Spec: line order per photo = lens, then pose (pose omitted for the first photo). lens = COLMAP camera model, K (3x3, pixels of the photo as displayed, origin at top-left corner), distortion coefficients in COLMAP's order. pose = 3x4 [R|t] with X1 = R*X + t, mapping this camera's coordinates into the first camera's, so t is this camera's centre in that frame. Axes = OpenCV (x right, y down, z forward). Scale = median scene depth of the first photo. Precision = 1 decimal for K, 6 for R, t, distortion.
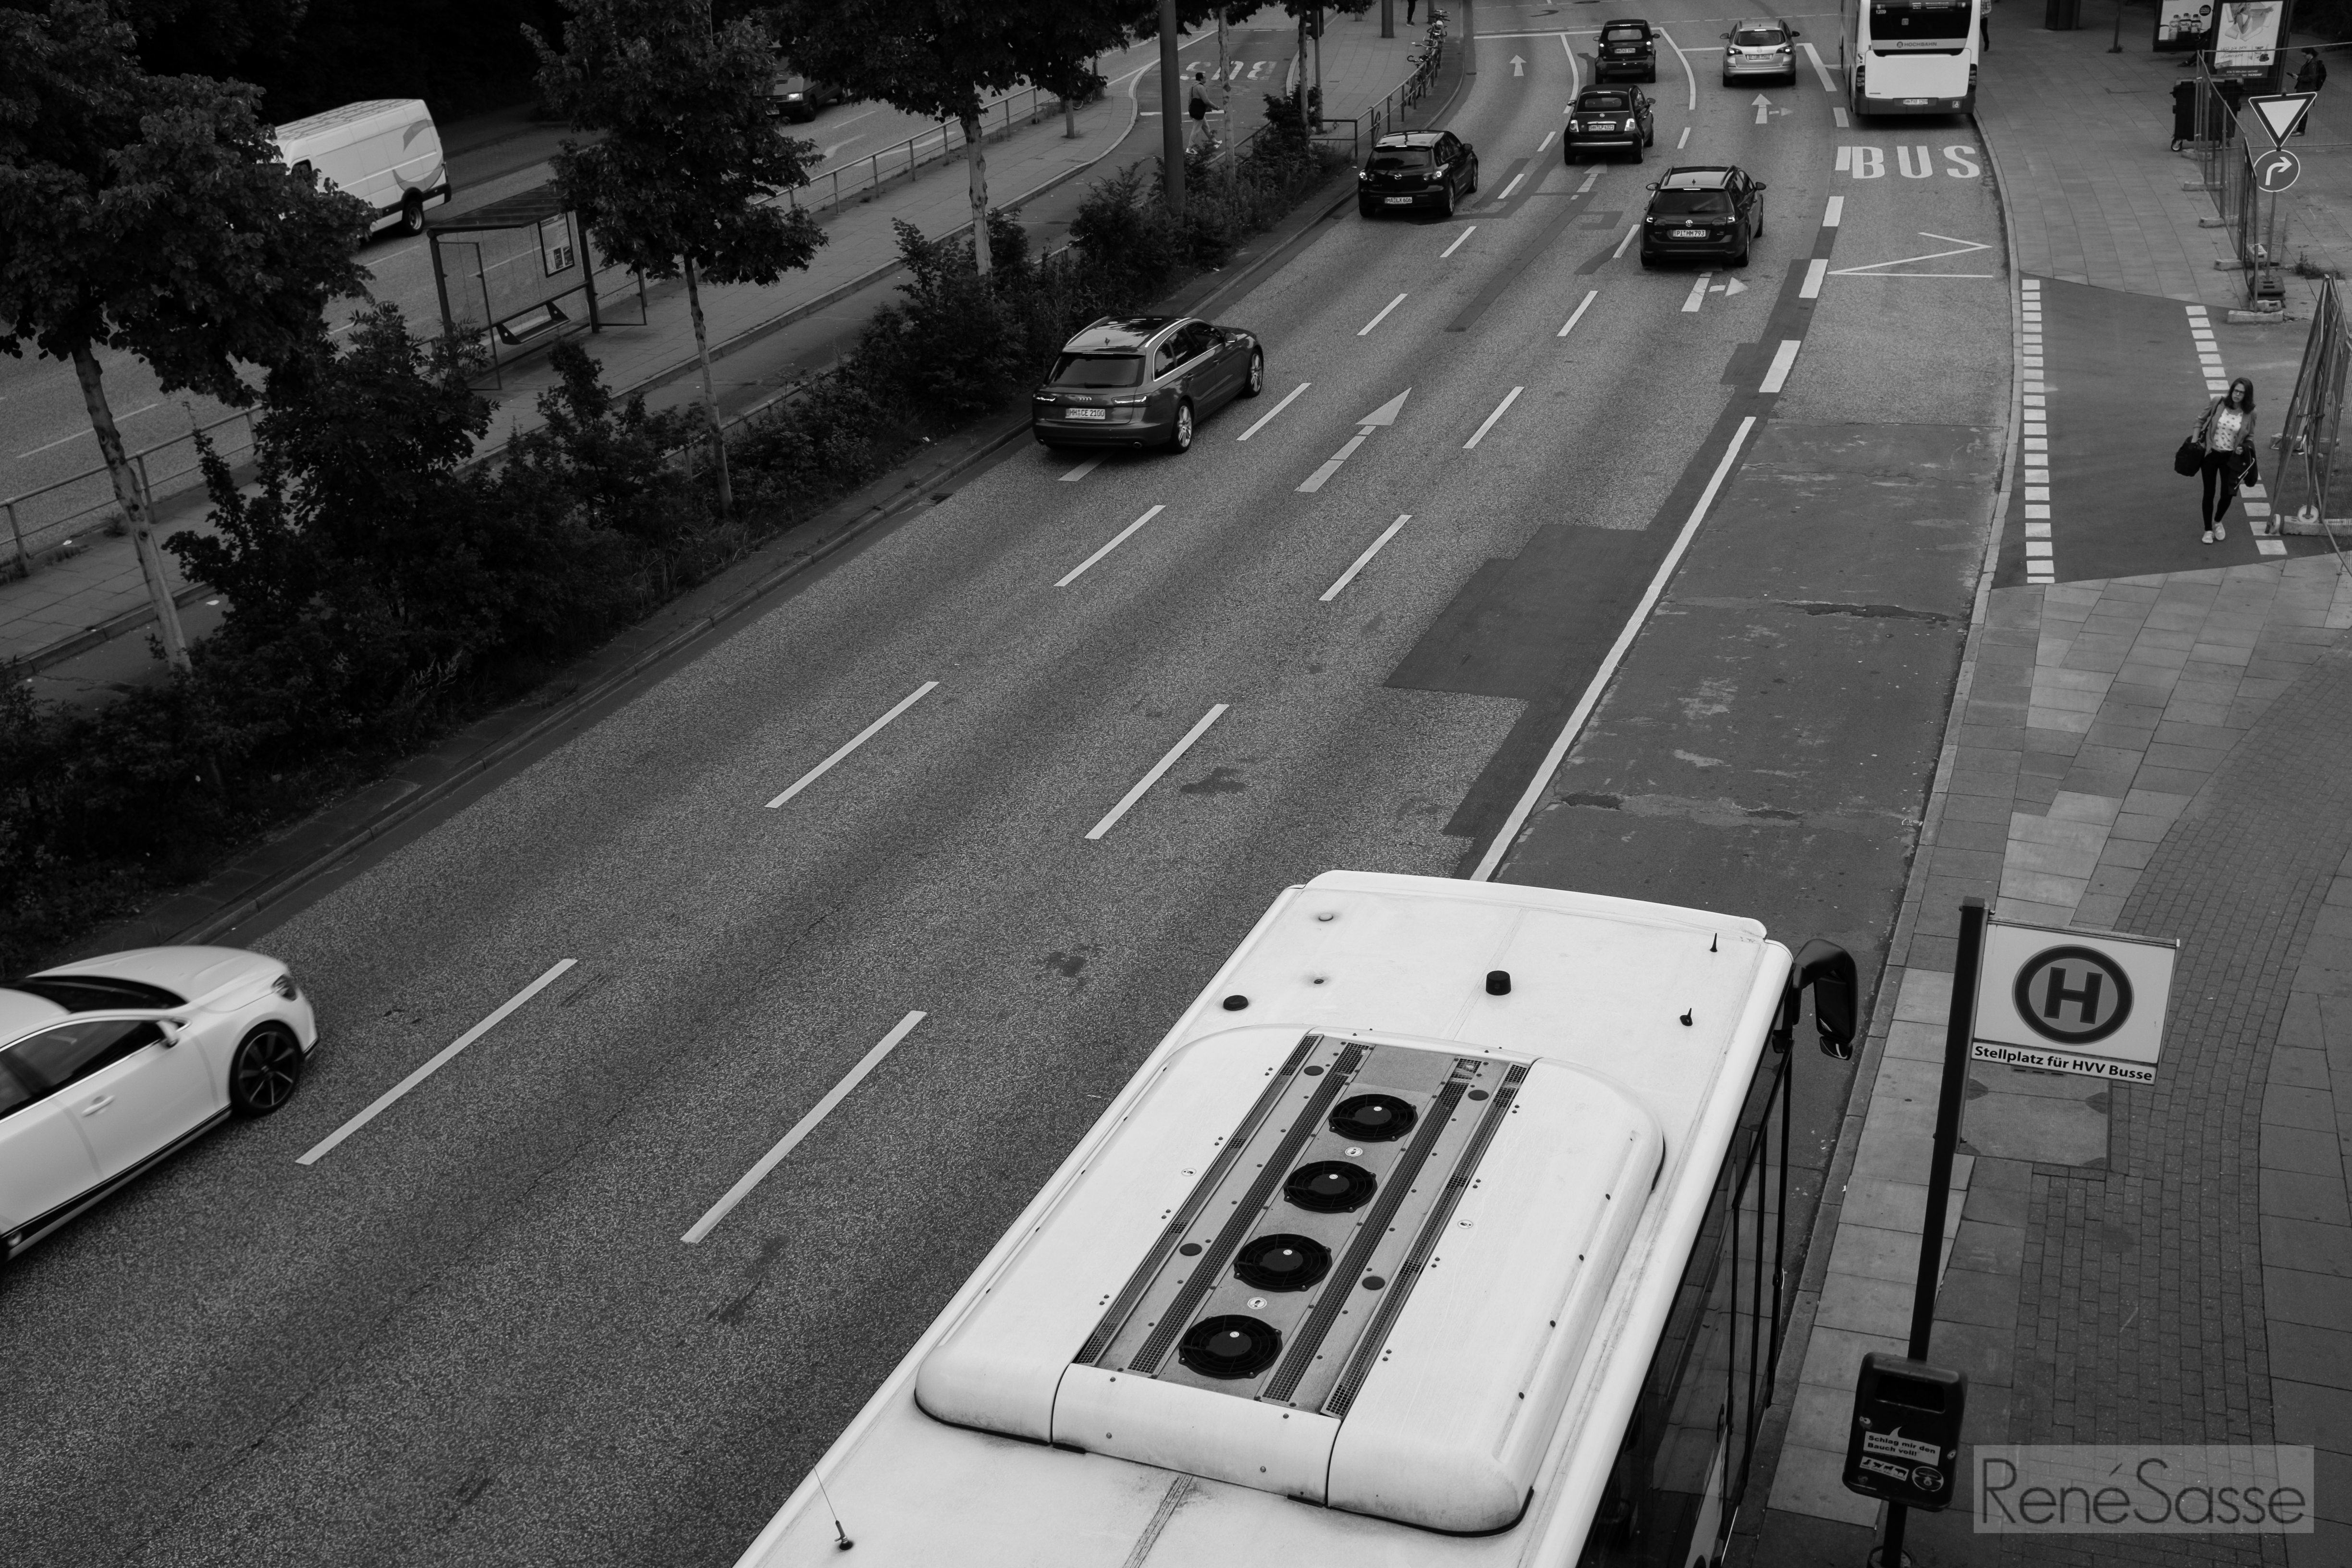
lens RADIAL K [[2386.1, 0, 1174.7], [0, 2386.1, 793.0], [0, 0, 1]] dist [-0.075302, 0.000000]
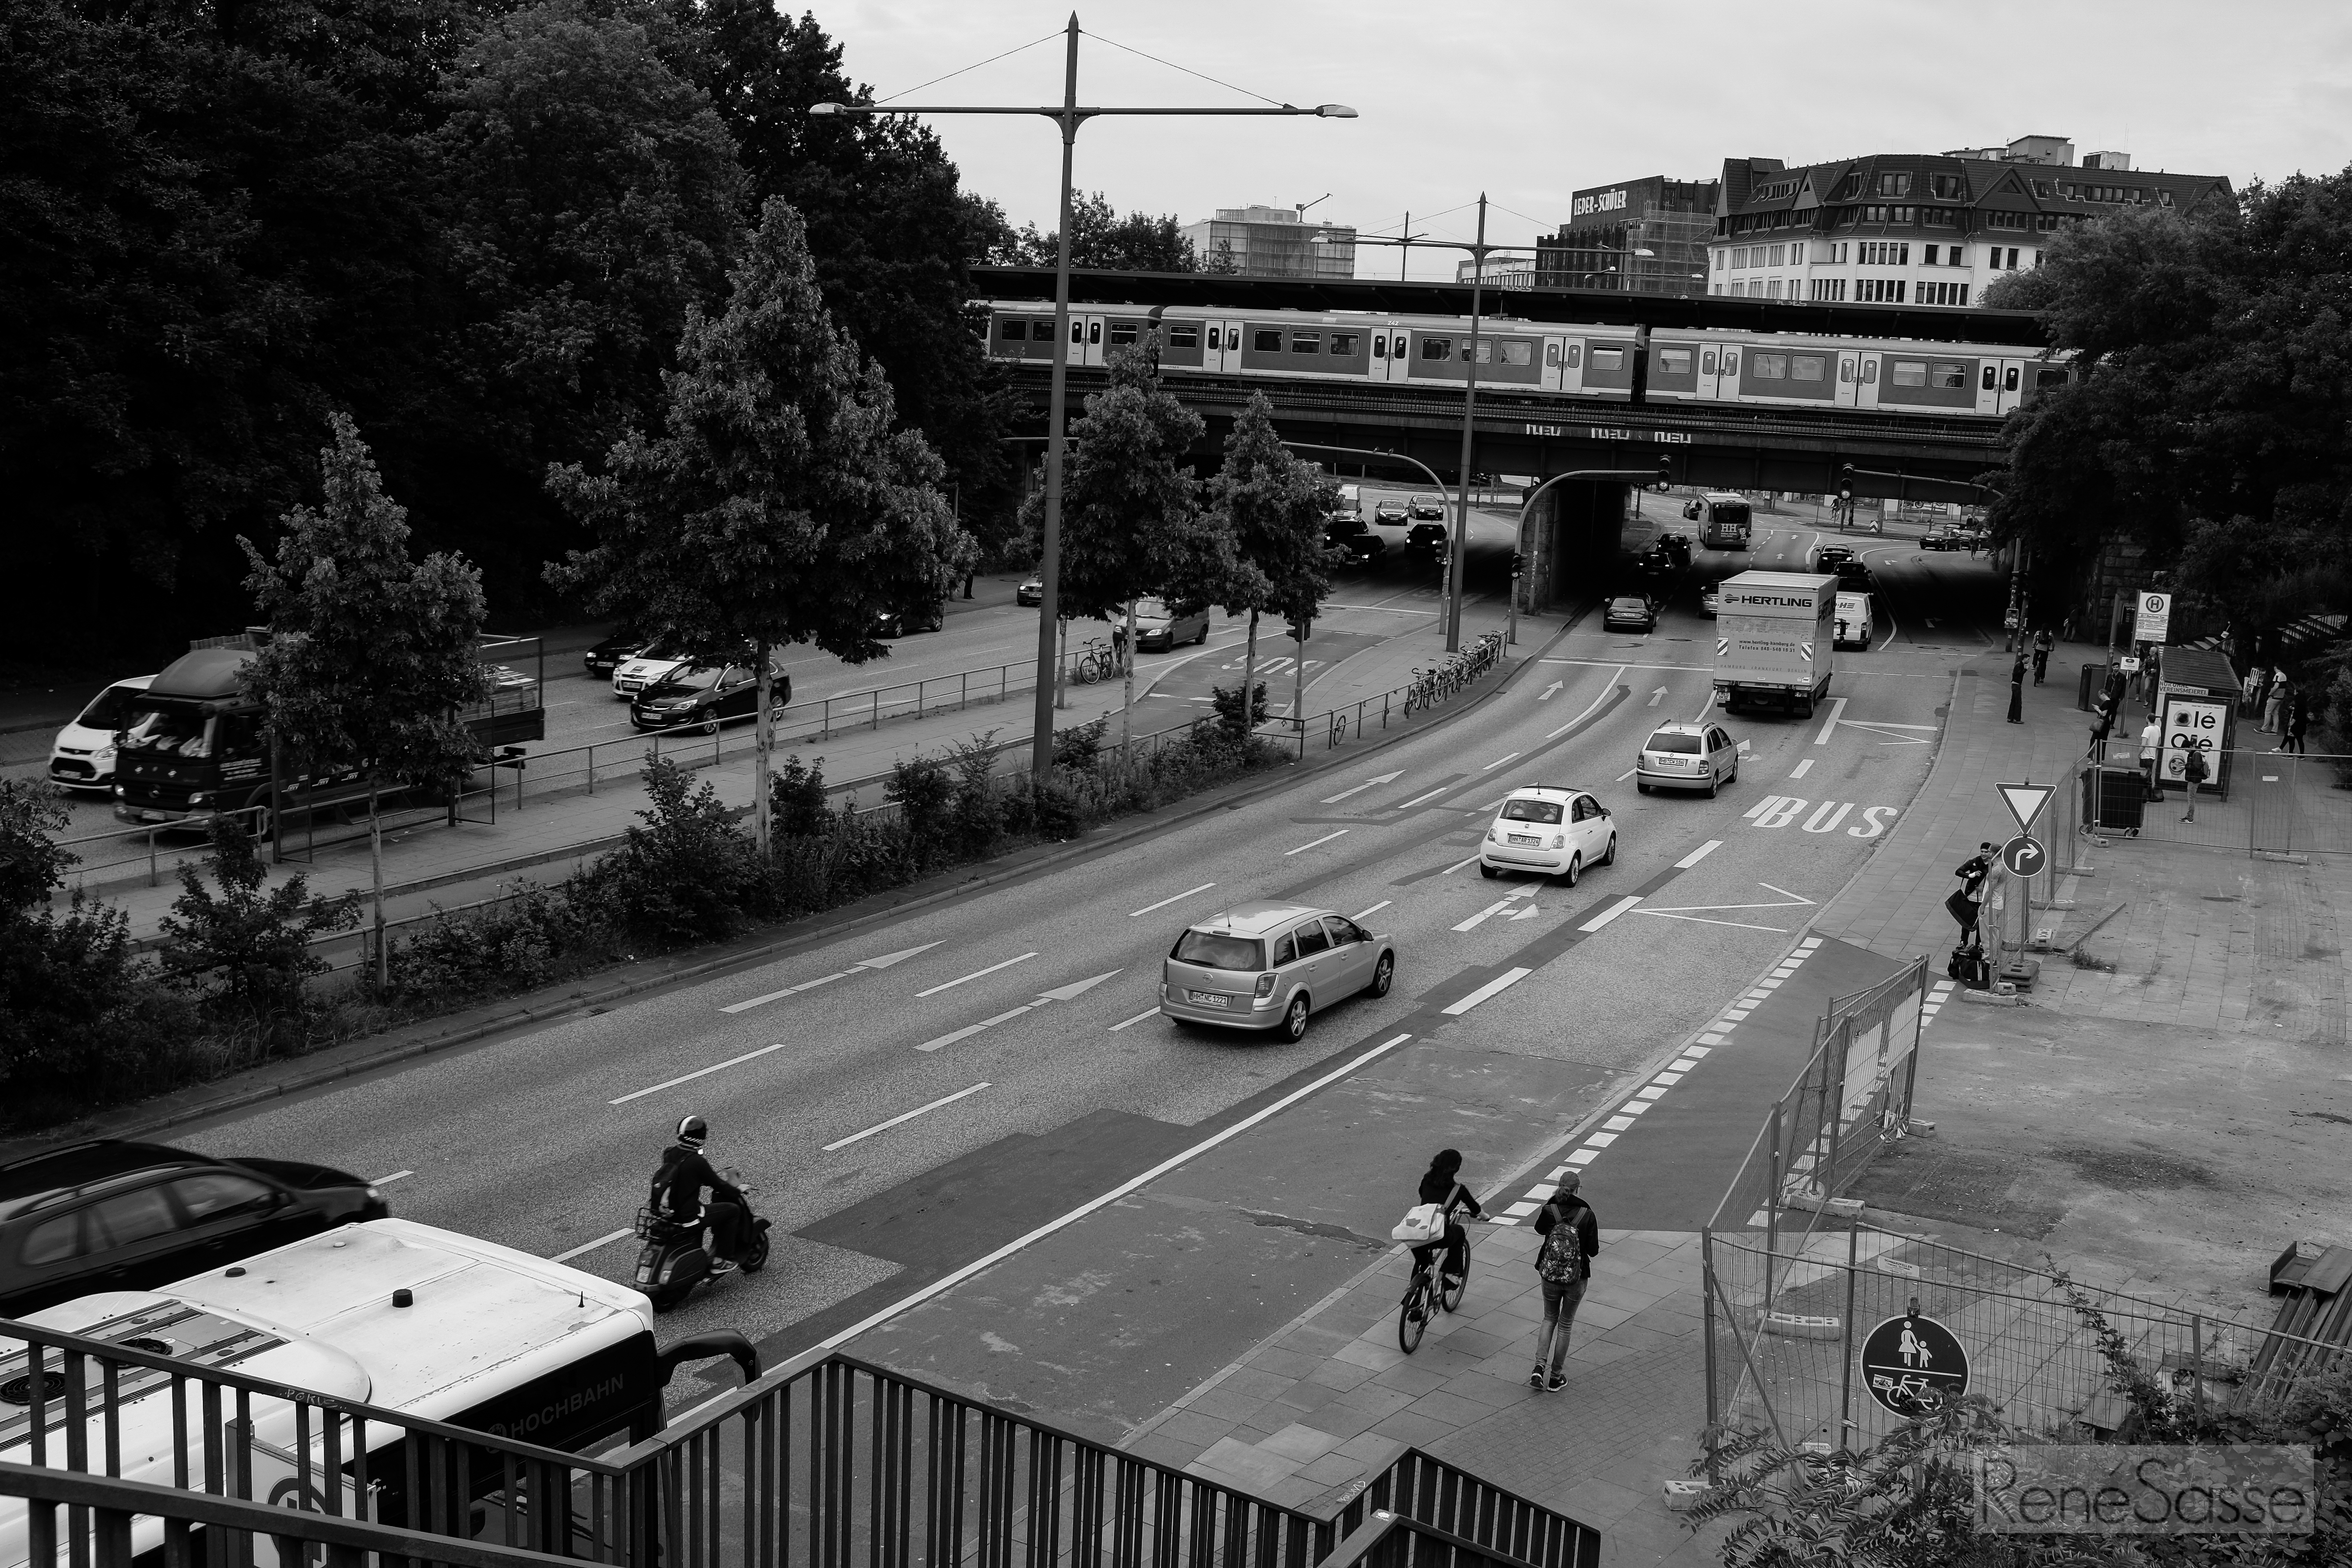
lens RADIAL K [[2386.1, 0, 1179.1], [0, 2386.1, 778.0], [0, 0, 1]] dist [-0.075302, 0.000000]
pose [[0.987170, 0.115285, -0.110473, 0.275308], [-0.138589, 0.962247, -0.234252, -0.014386], [0.079297, 0.246557, 0.965879, -0.014460]]
